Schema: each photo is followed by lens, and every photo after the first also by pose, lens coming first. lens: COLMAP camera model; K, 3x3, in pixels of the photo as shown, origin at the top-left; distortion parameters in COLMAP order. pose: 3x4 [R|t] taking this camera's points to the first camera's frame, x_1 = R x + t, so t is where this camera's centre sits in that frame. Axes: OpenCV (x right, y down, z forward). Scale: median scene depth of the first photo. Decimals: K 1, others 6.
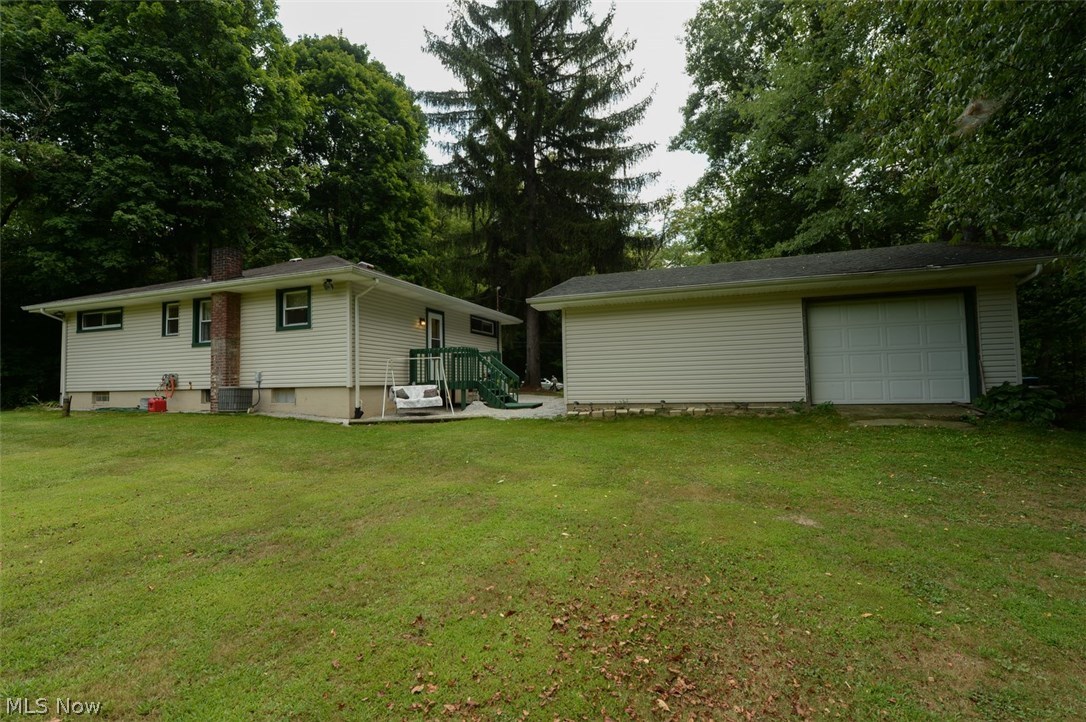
lens RADIAL K [[483.5, 0, 543.0], [0, 483.5, 361.0], [0, 0, 1]] dist [-0.000036, -0.000008]
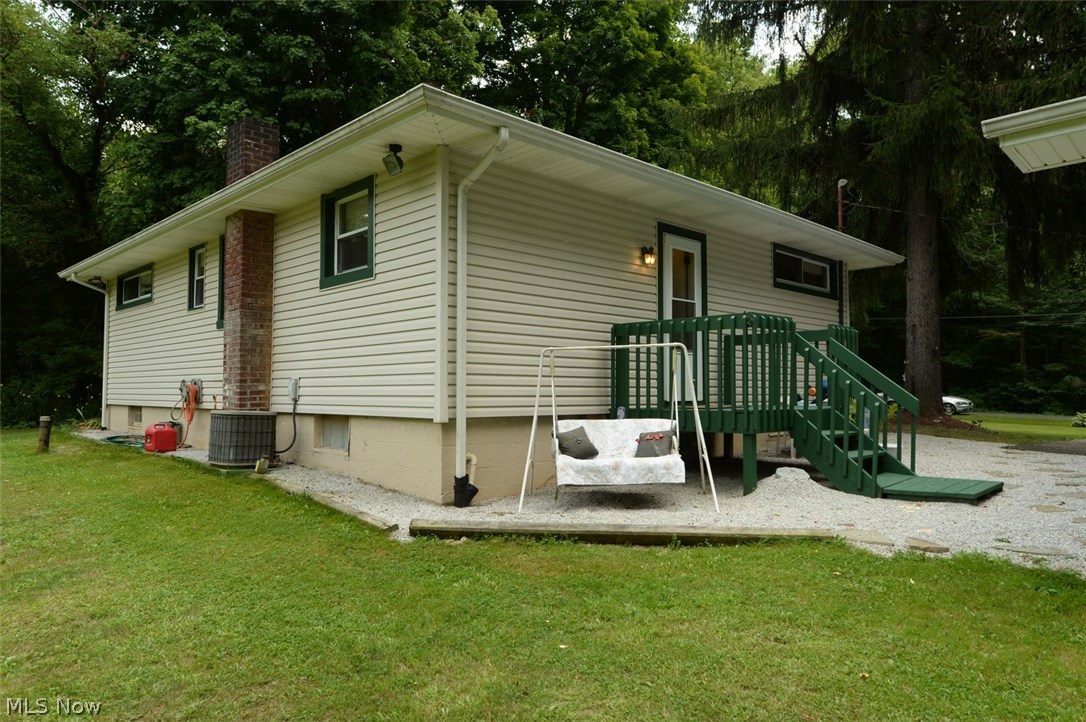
lens RADIAL K [[721.1, 0, 543.0], [0, 721.1, 361.0], [0, 0, 1]] dist [0.000108, 0.000492]
pose [[0.894141, 0.000497, -0.447786, -0.062074], [0.003367, 0.999964, 0.007832, 0.001238], [0.447774, -0.008511, 0.894106, 0.449872]]
